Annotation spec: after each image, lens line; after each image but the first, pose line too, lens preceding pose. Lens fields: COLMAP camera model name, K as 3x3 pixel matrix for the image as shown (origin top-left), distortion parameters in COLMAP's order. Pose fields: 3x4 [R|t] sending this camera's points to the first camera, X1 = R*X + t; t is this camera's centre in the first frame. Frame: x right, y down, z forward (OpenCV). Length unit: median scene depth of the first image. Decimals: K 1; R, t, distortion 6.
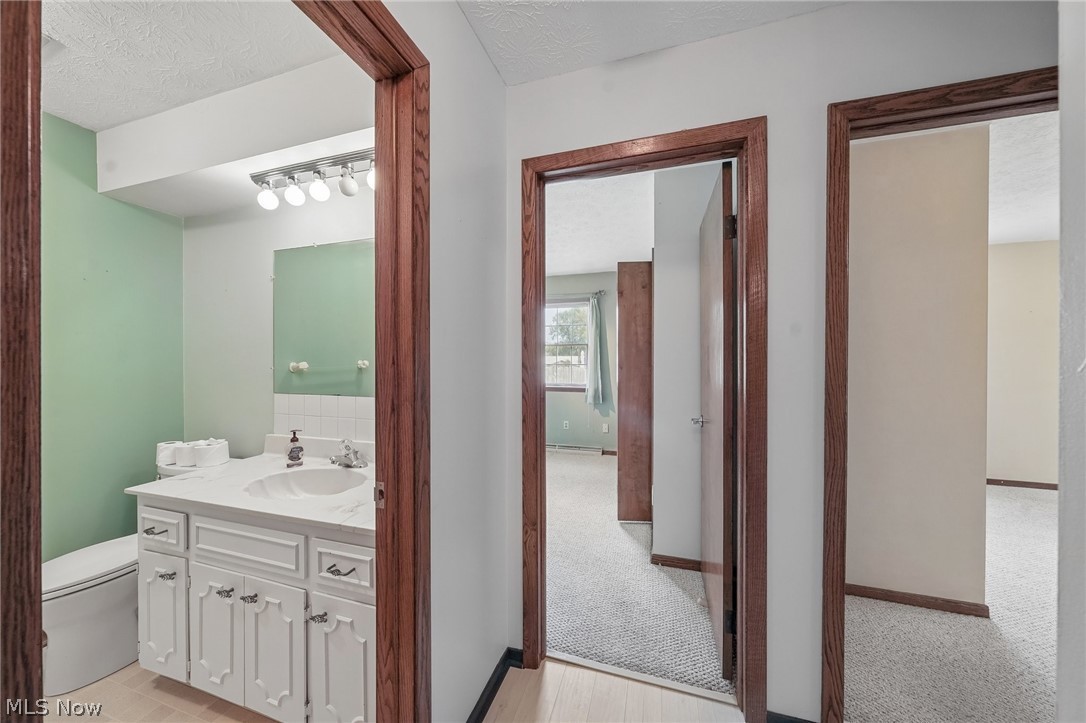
lens RADIAL K [[373.5, 0, 545.2], [0, 373.5, 358.1], [0, 0, 1]] dist [0.000298, 0.000359]
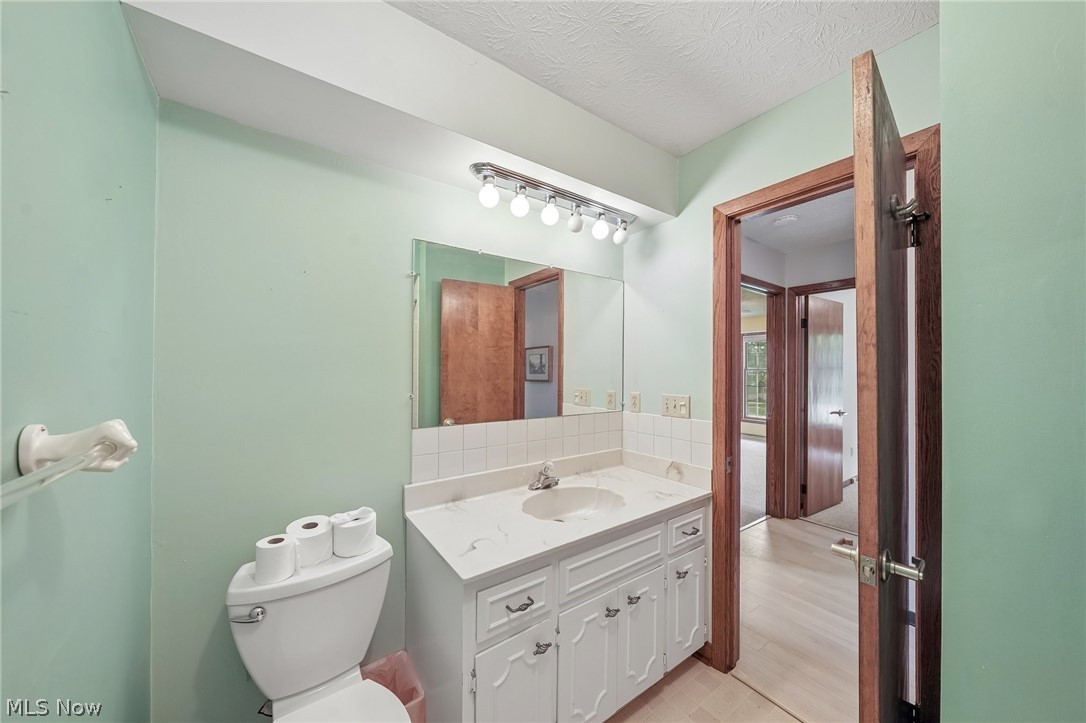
lens RADIAL K [[373.5, 0, 545.6], [0, 373.5, 368.0], [0, 0, 1]] dist [0.000298, 0.000359]
pose [[0.598837, 0.007748, 0.800834, -1.739148], [0.000644, 0.999948, -0.010156, -0.032431], [-0.800871, 0.006598, 0.598801, 0.510420]]
